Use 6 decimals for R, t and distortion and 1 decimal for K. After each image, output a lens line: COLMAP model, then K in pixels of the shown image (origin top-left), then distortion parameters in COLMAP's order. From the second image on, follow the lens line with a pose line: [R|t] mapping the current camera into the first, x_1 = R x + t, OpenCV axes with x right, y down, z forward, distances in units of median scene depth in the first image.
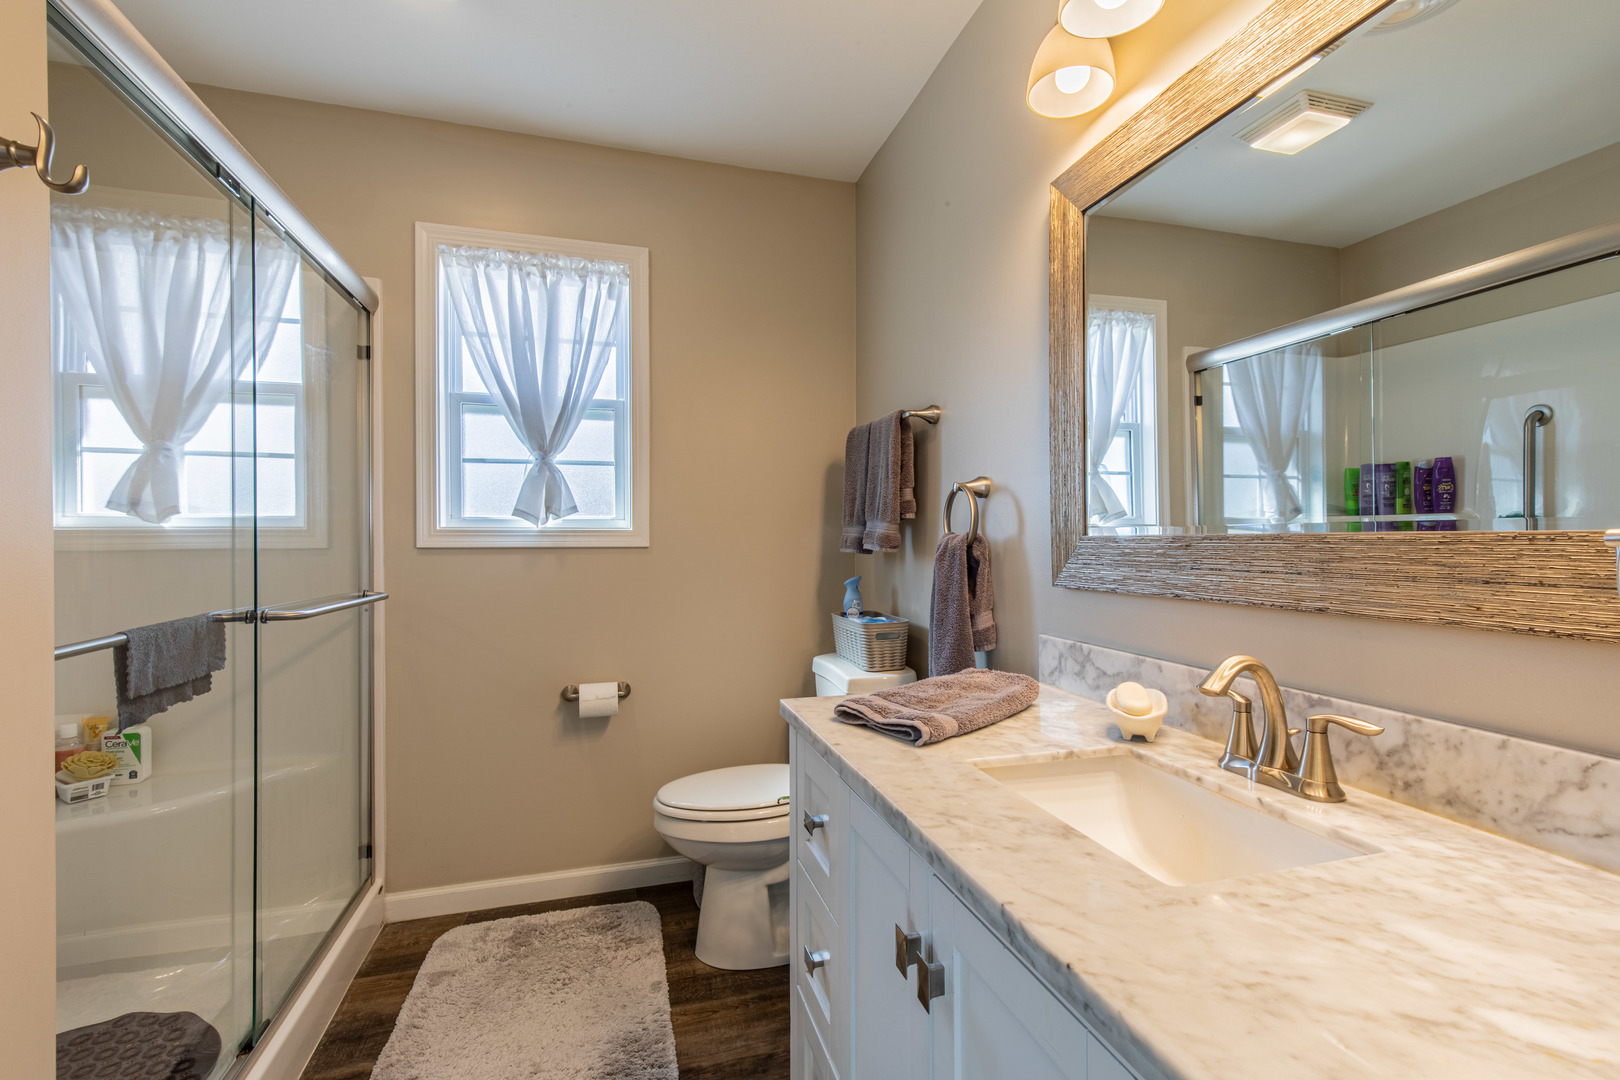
lens RADIAL K [[720.9, 0, 809.6], [0, 720.9, 541.7], [0, 0, 1]] dist [0.002941, -0.001136]
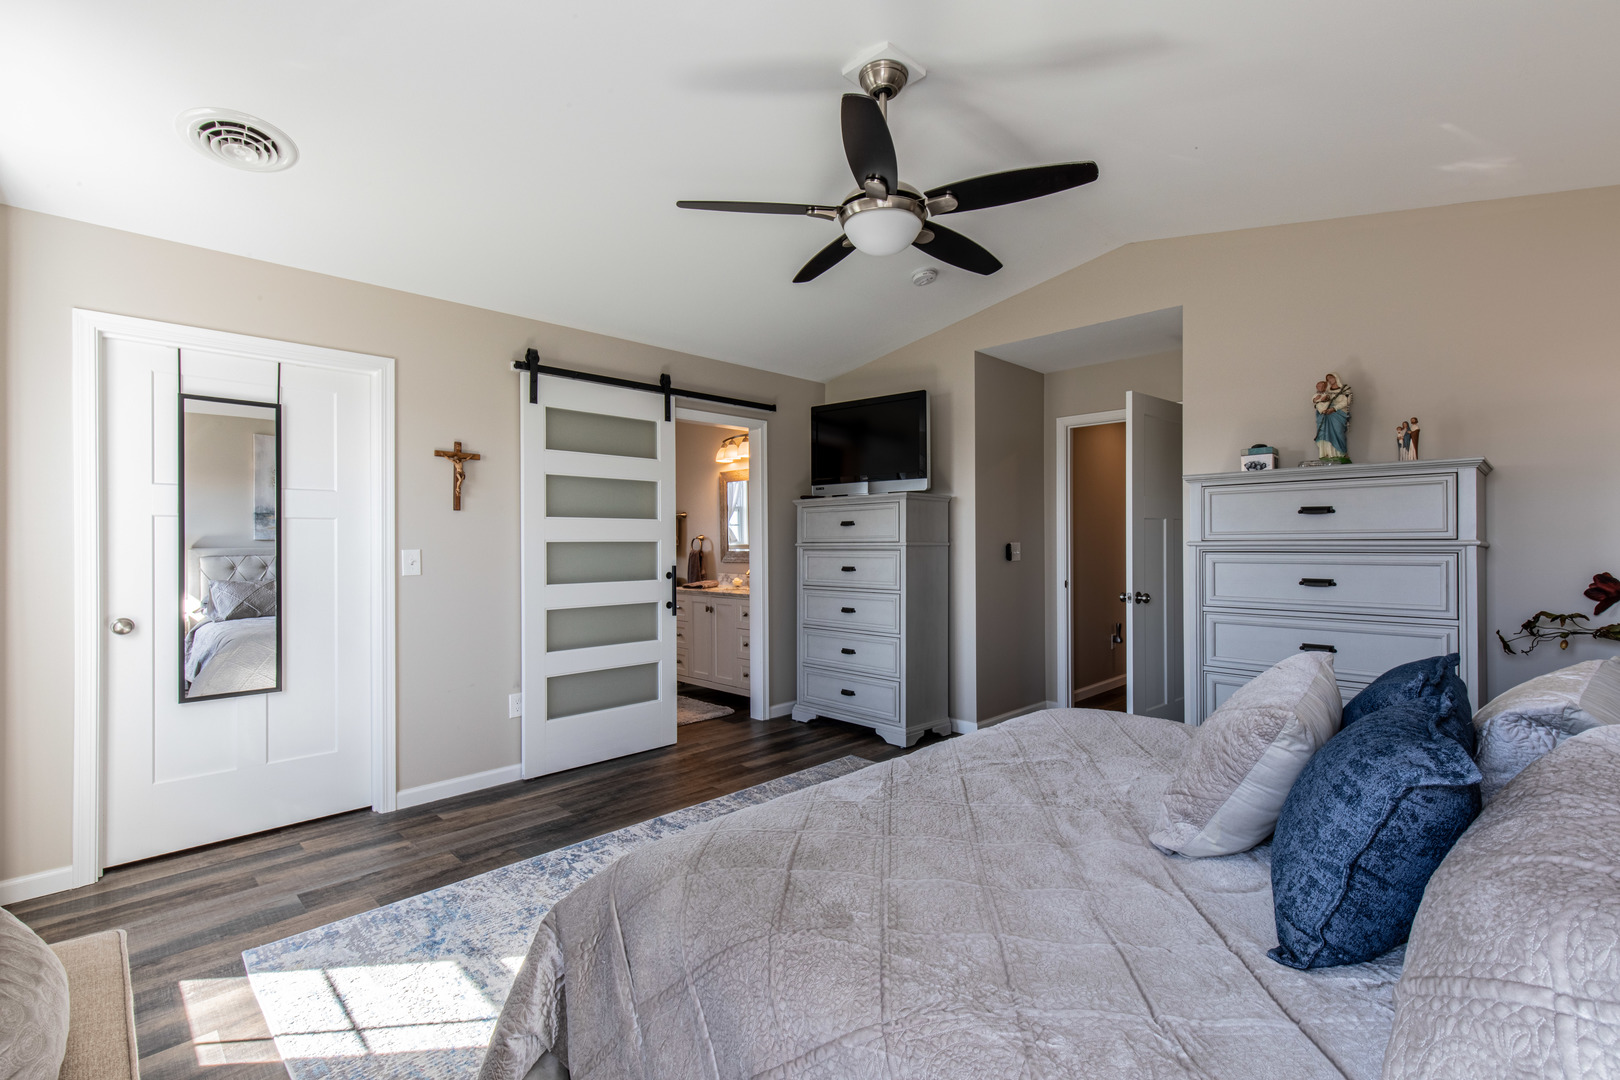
lens RADIAL K [[720.9, 0, 811.9], [0, 720.9, 541.2], [0, 0, 1]] dist [0.002941, -0.001136]
pose [[0.875114, -0.004745, 0.483893, -1.157961], [0.005827, 0.999983, -0.000733, -0.052589], [-0.483881, 0.003461, 0.875127, -2.774504]]
